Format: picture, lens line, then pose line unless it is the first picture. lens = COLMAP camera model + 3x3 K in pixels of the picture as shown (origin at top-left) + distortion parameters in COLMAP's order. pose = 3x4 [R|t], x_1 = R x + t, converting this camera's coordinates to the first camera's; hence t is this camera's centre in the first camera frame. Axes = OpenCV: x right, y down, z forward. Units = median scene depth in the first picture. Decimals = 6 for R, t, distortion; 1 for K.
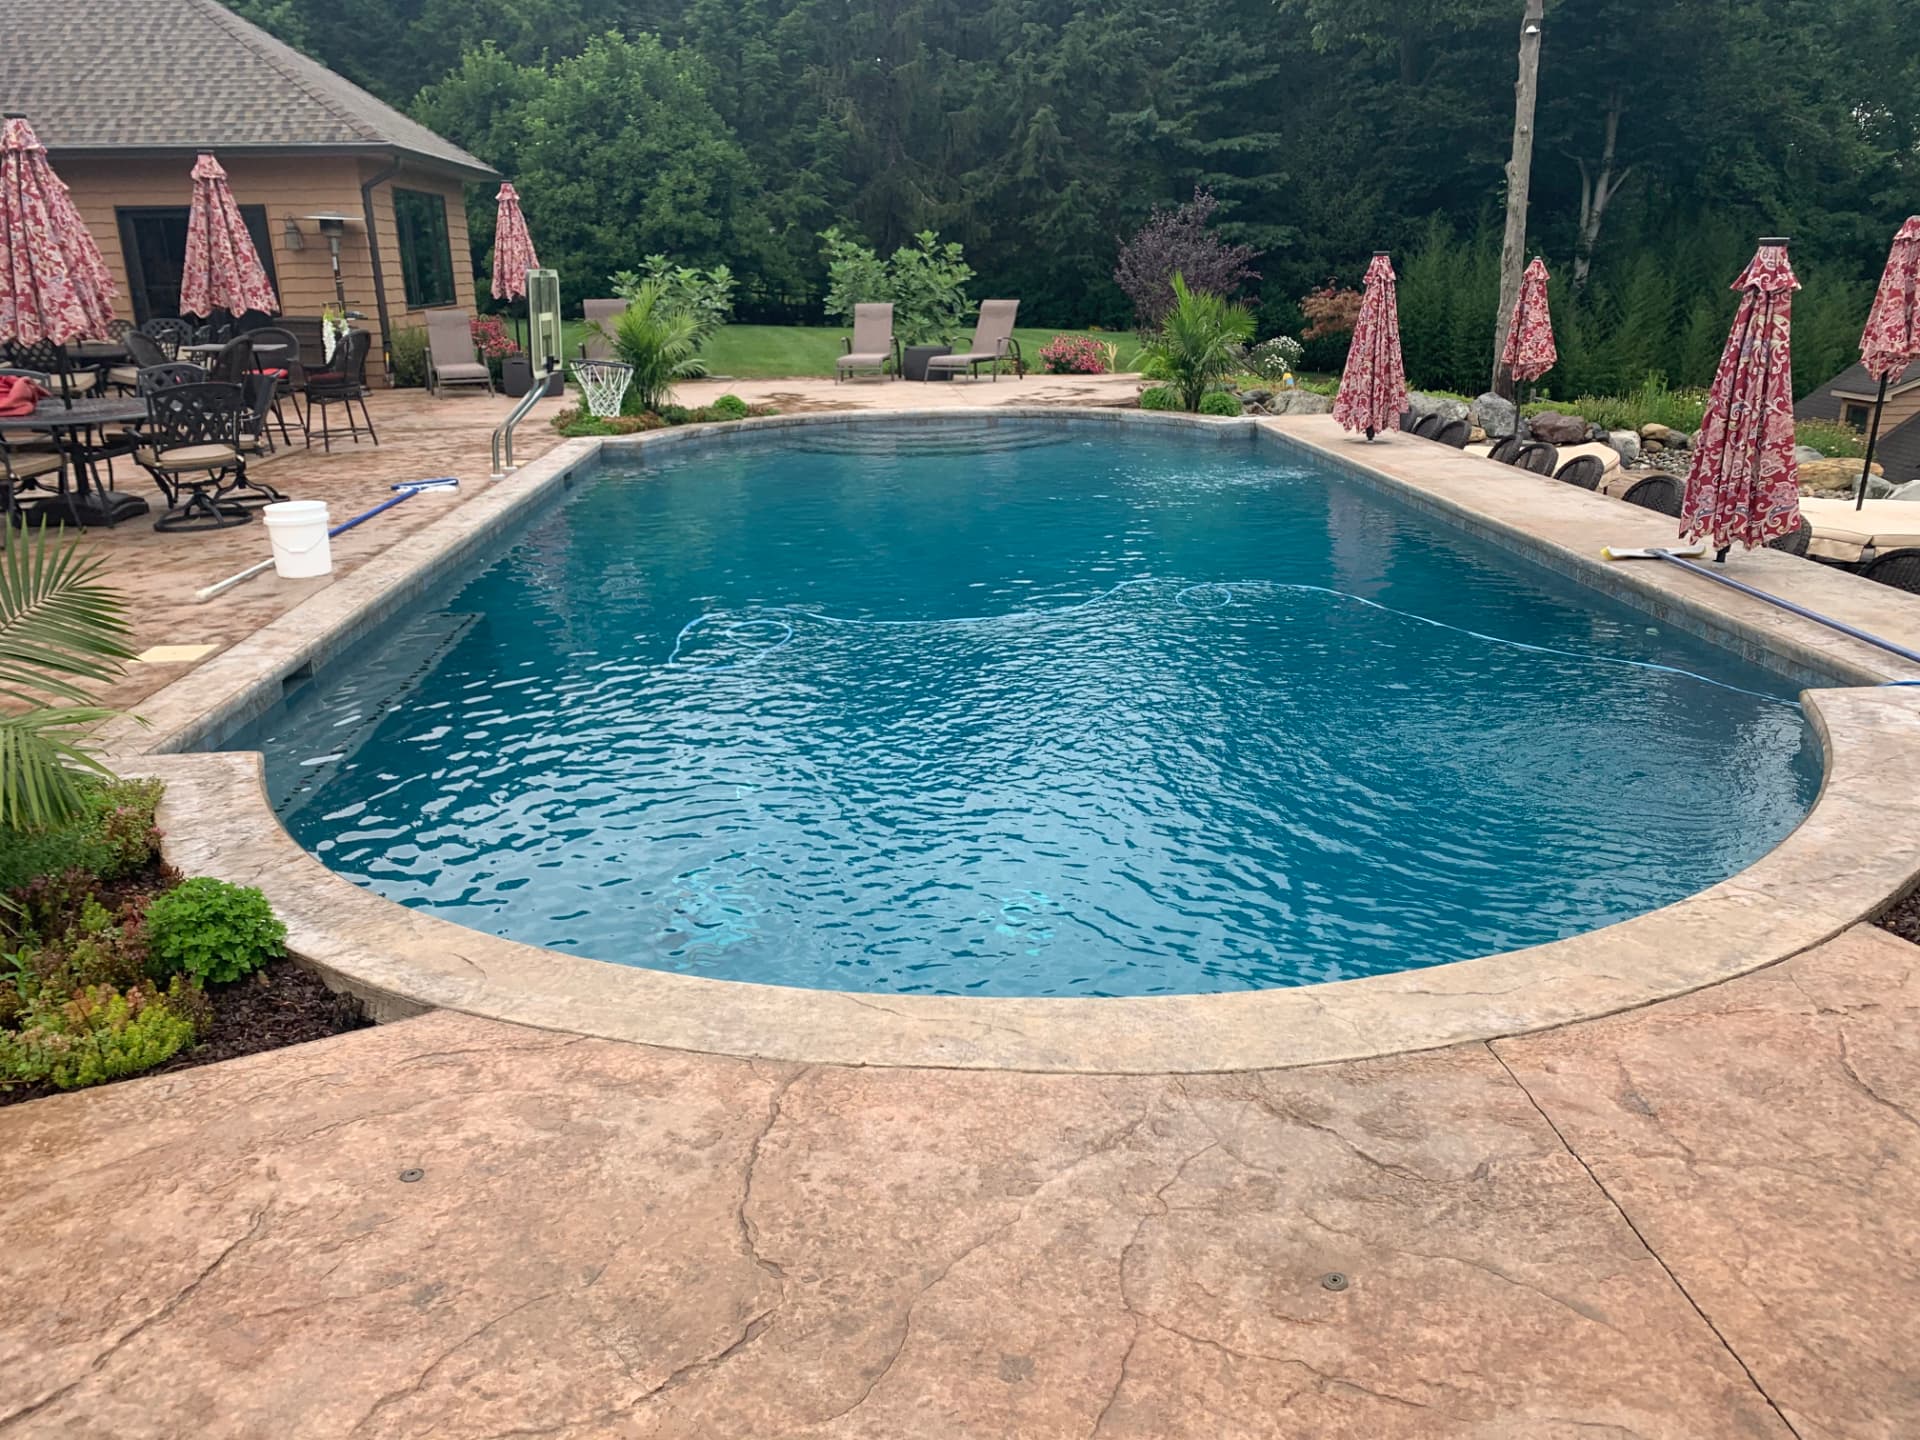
lens RADIAL K [[1446.3, 0, 960.0], [0, 1446.3, 720.0], [0, 0, 1]] dist [0.001960, 0.004273]
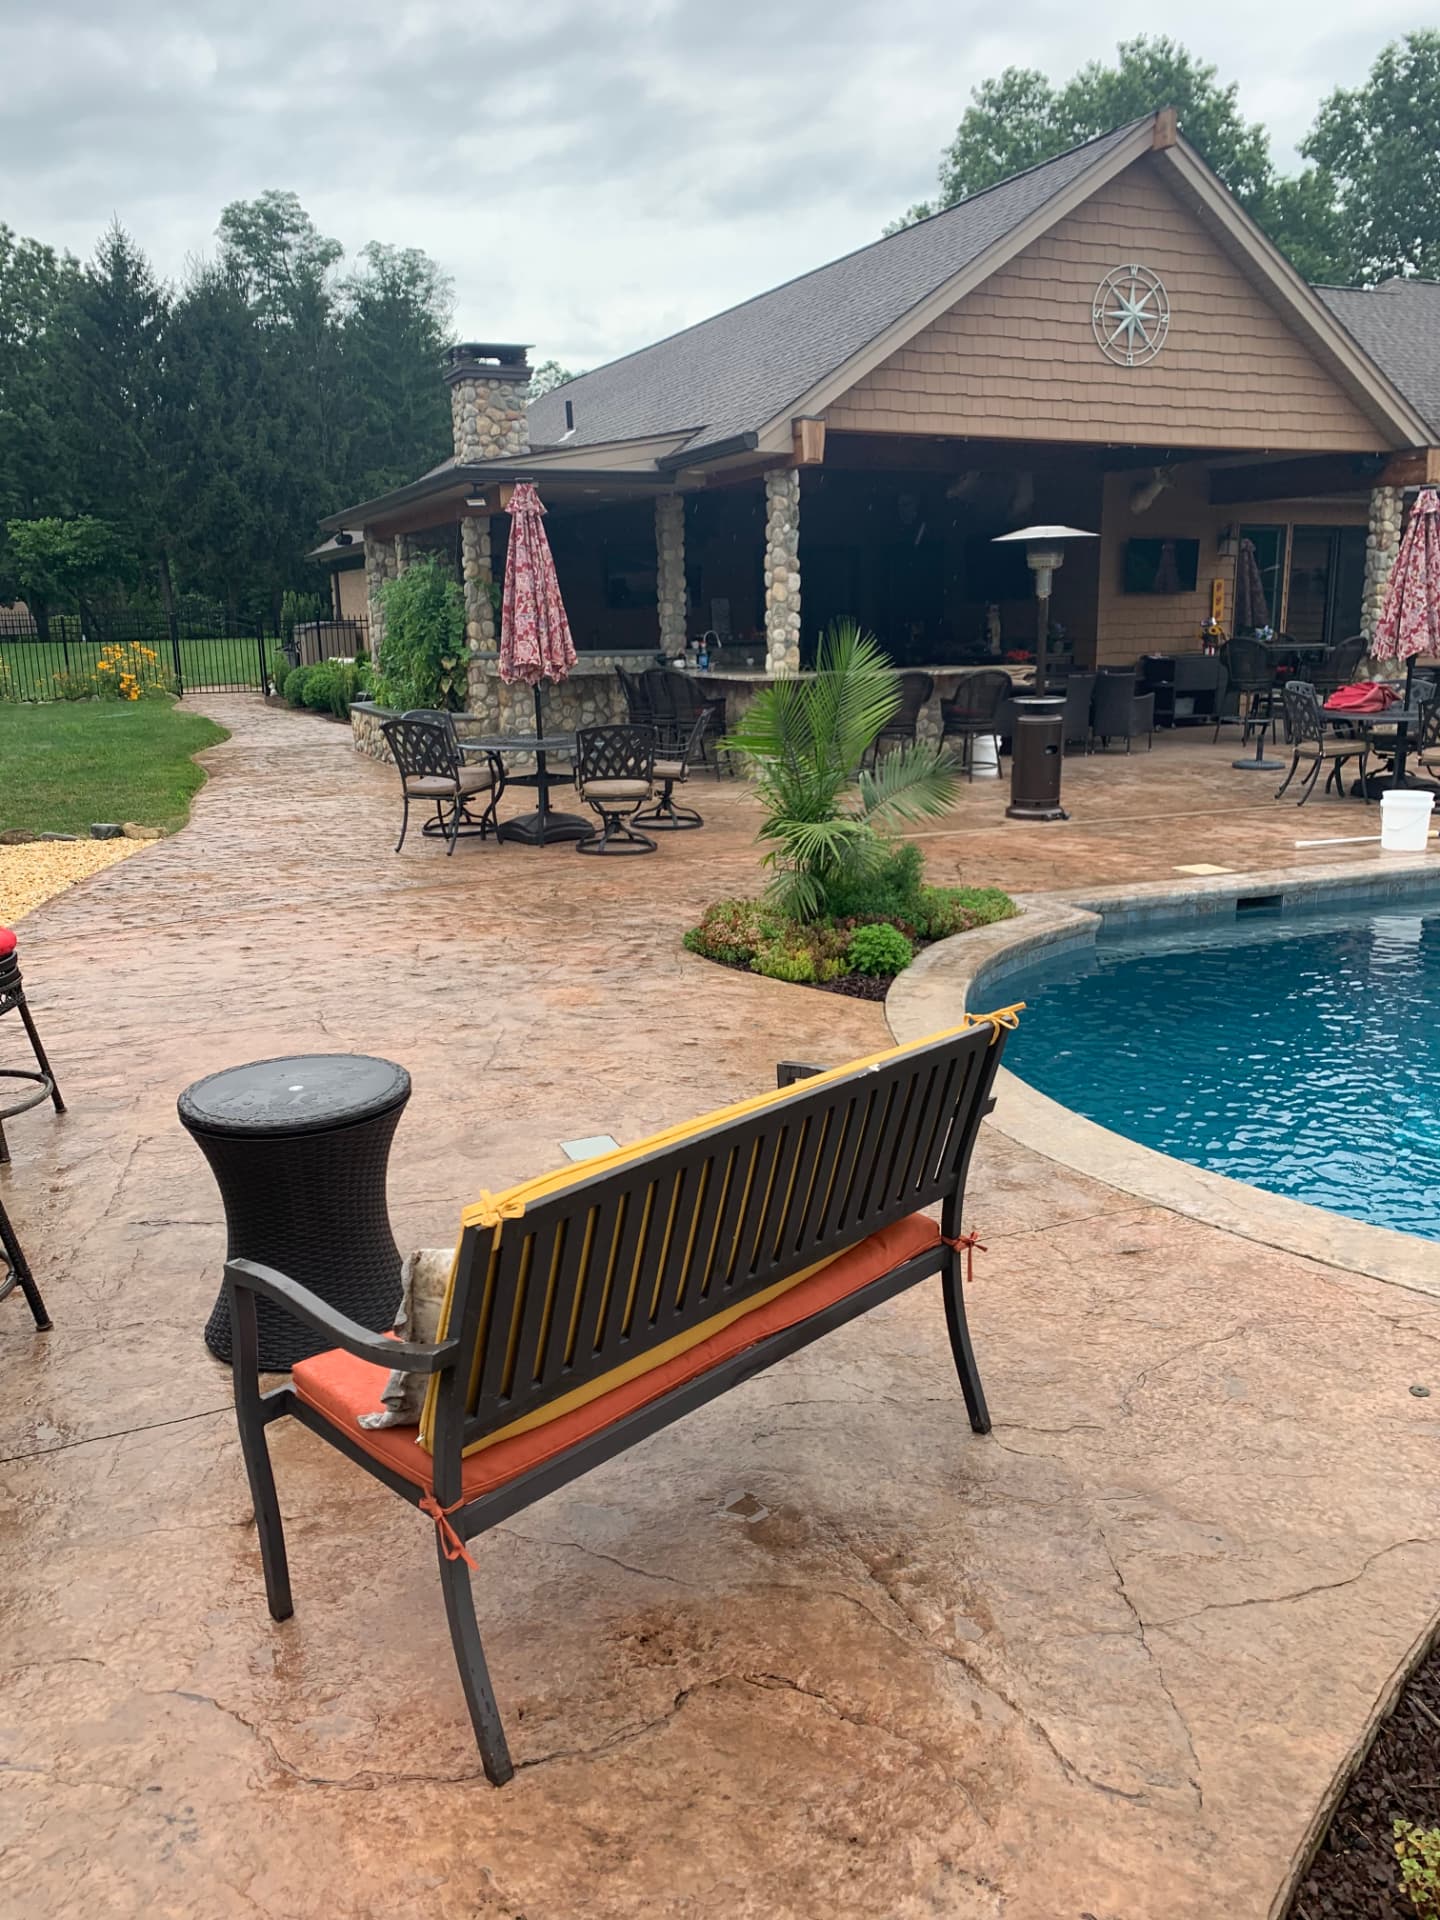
lens RADIAL K [[1434.1, 0, 720.0], [0, 1434.1, 960.0], [0, 0, 1]] dist [0.035117, -0.069685]
pose [[0.324732, 0.232463, -0.916793, 0.294966], [-0.277761, 0.950022, 0.142504, -0.014552], [0.904101, 0.208374, 0.373072, 0.020611]]
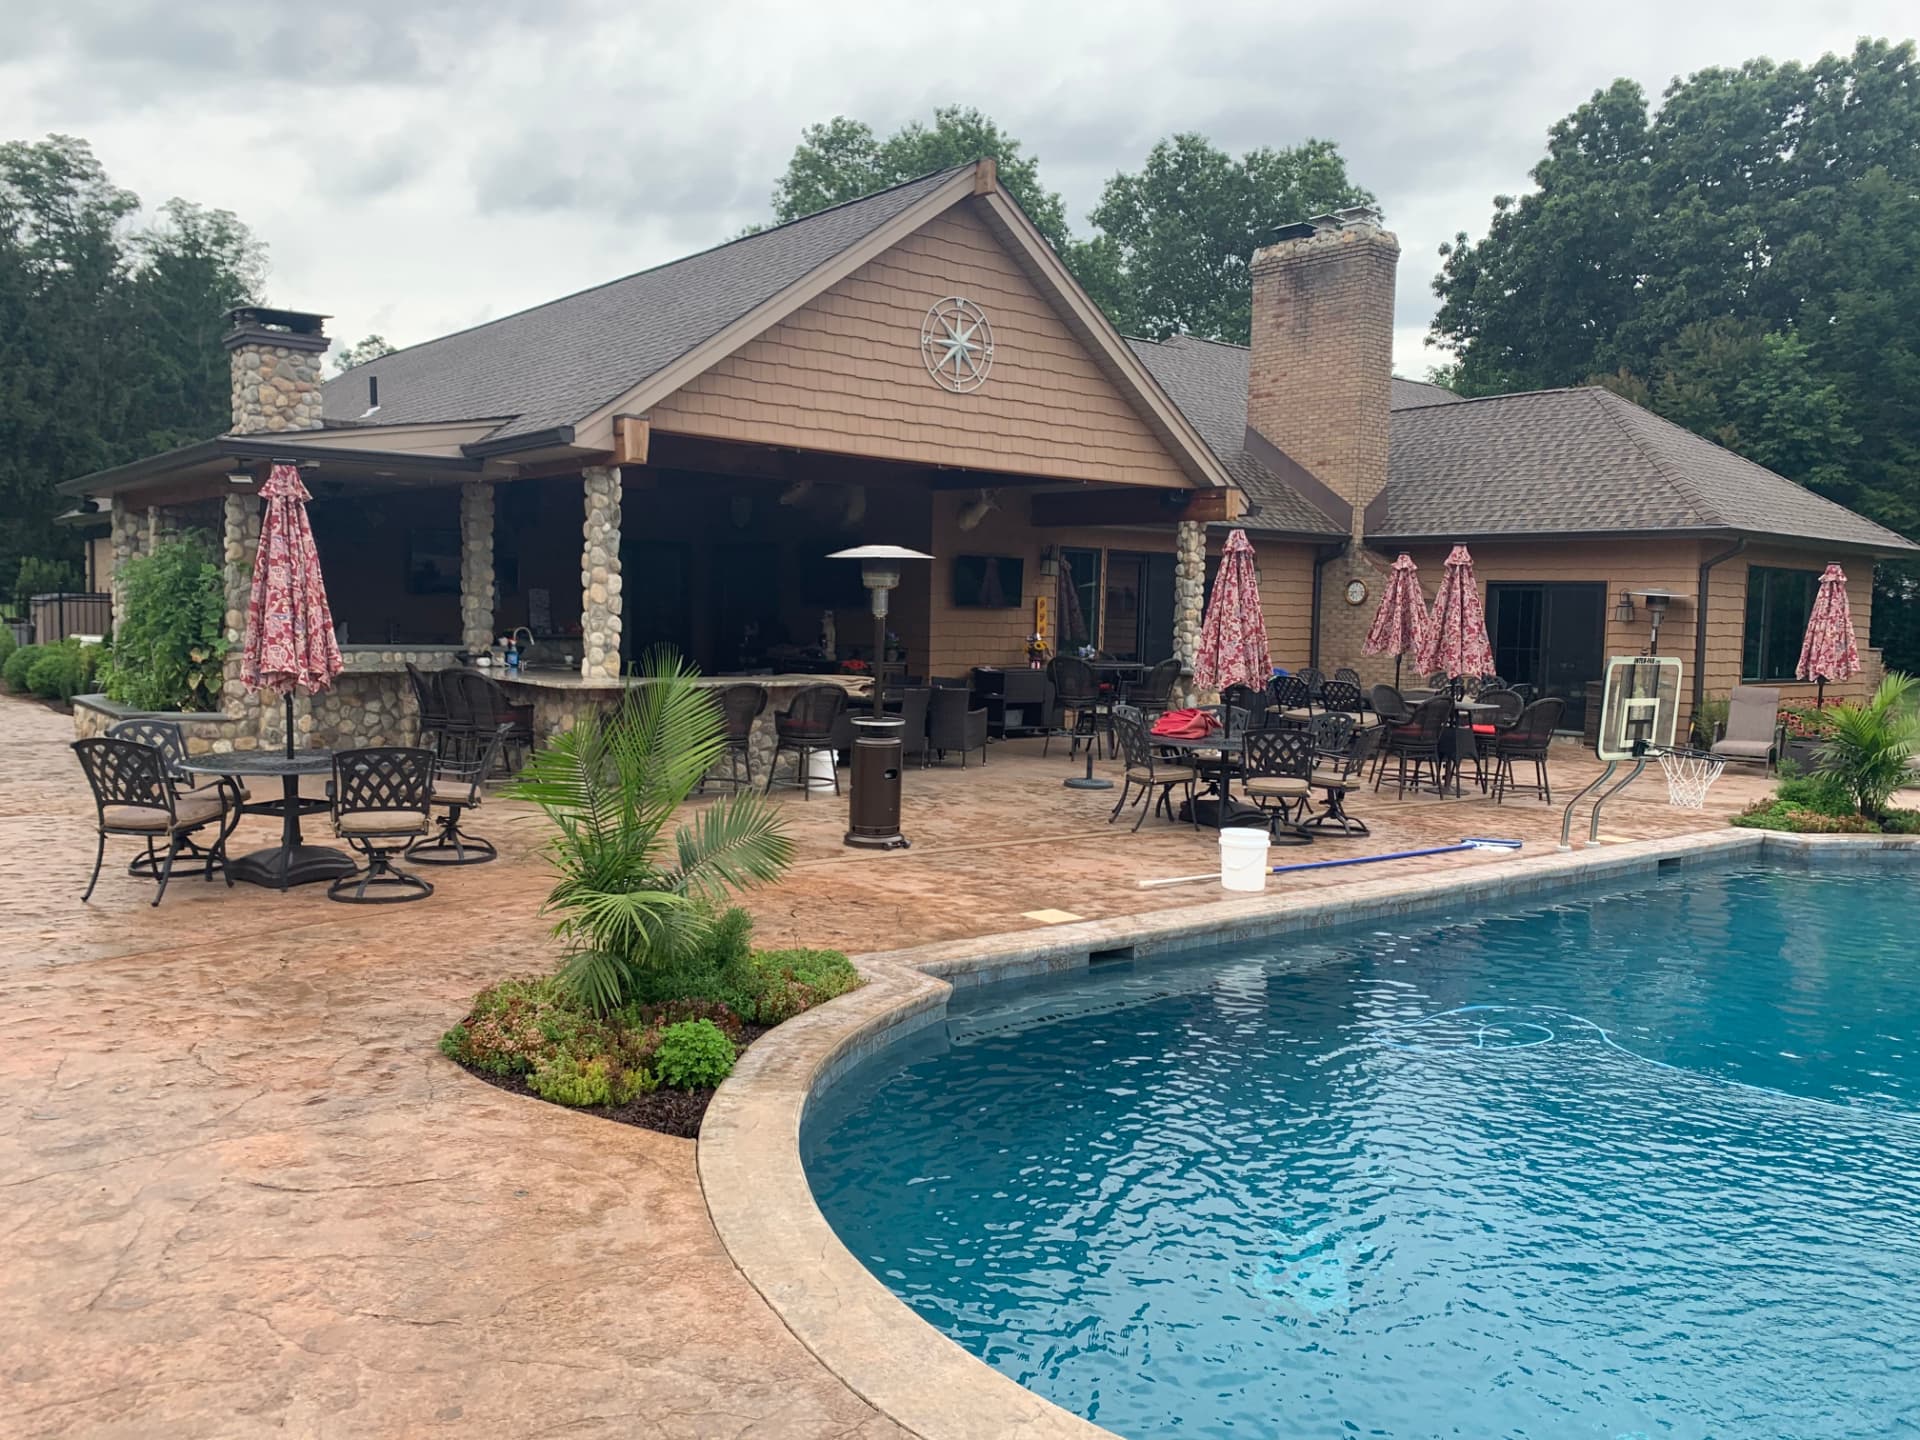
lens RADIAL K [[1434.1, 0, 945.5], [0, 1434.1, 720.7], [0, 0, 1]] dist [0.035117, -0.069685]
pose [[0.560894, 0.099154, -0.821929, 0.220472], [-0.288338, 0.954039, -0.081674, -0.038256], [0.776054, 0.282803, 0.563704, 0.055070]]
